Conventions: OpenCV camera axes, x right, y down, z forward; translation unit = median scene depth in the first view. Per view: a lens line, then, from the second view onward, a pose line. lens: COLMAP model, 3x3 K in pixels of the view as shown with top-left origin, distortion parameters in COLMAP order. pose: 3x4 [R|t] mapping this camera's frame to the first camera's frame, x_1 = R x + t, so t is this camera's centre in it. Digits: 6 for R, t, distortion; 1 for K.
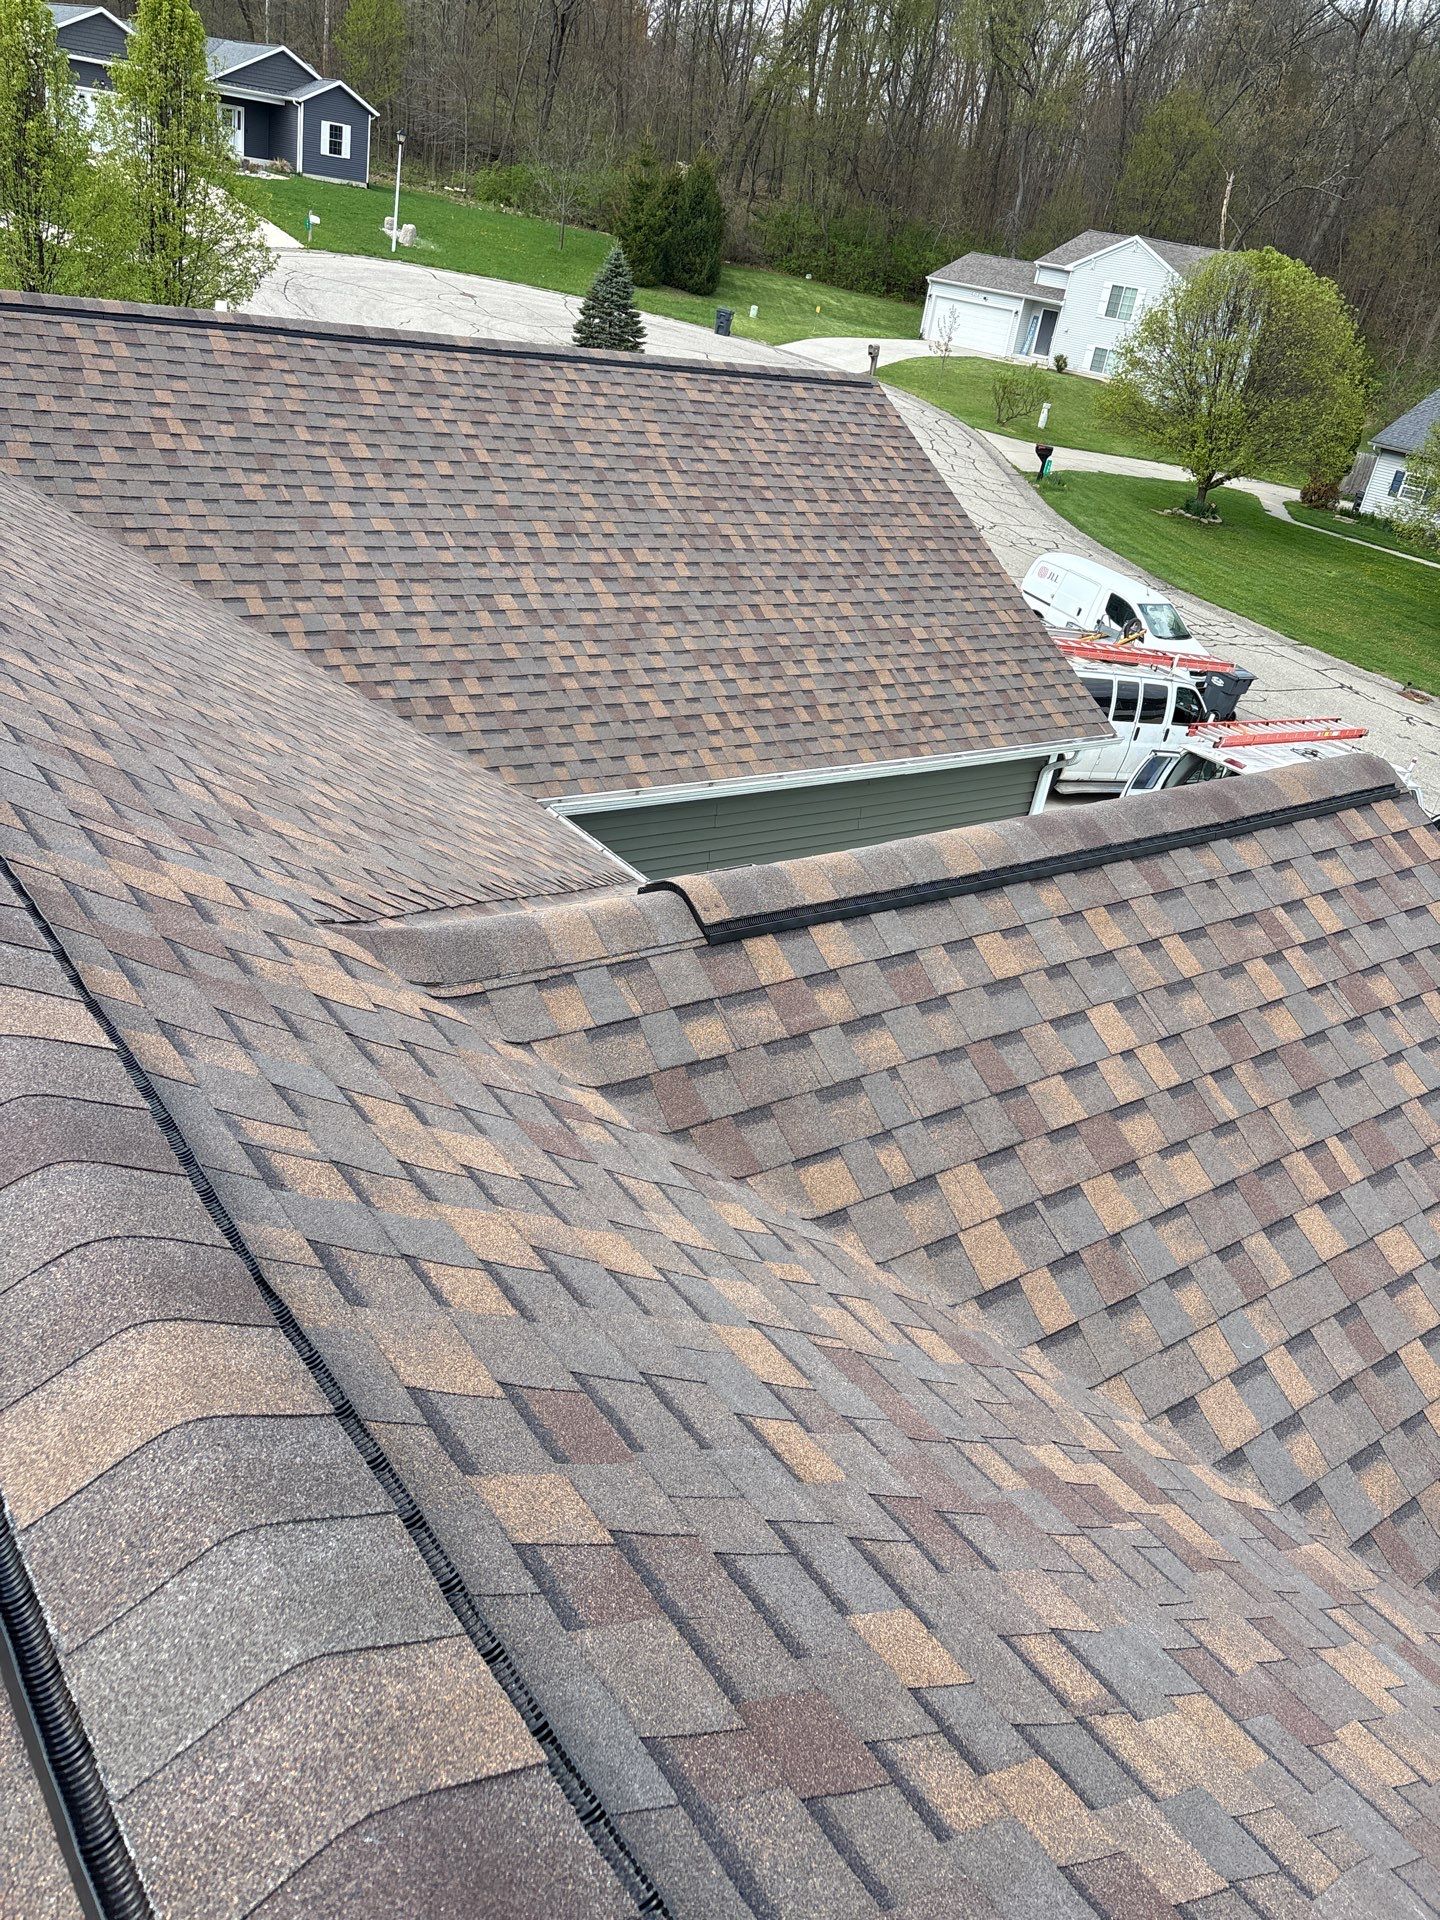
lens RADIAL K [[1449.7, 0, 728.0], [0, 1449.7, 965.5], [0, 0, 1]] dist [0.011667, -0.003464]
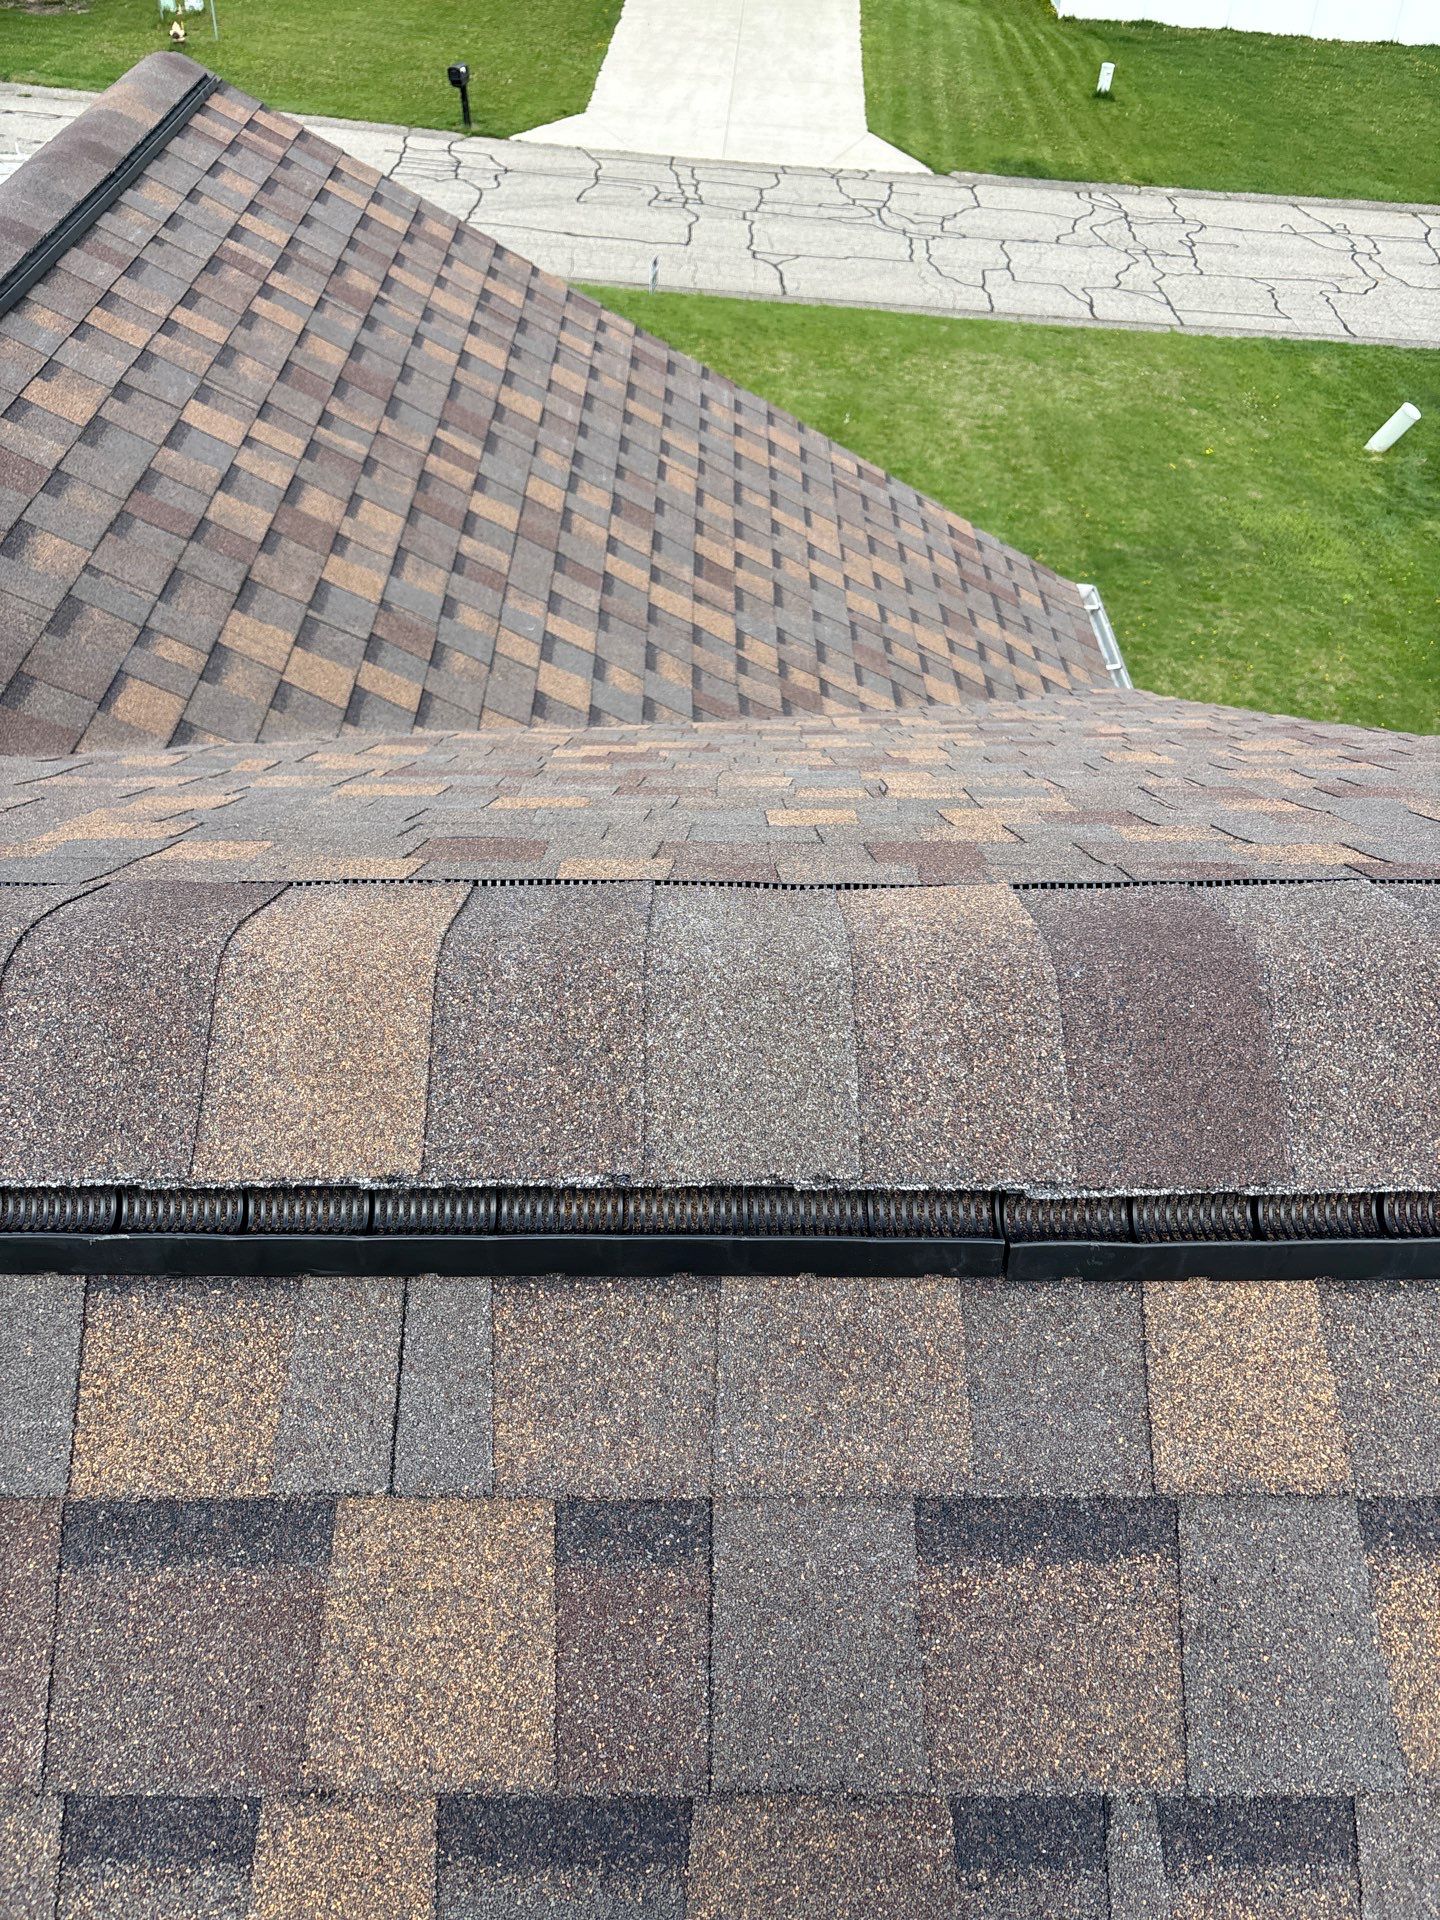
lens RADIAL K [[1449.7, 0, 727.6], [0, 1449.7, 970.1], [0, 0, 1]] dist [0.011667, -0.003464]
pose [[0.590272, -0.651826, 0.476132, -0.209913], [0.447449, 0.755154, 0.479095, 0.010738], [-0.671839, -0.069752, 0.737405, 0.115645]]
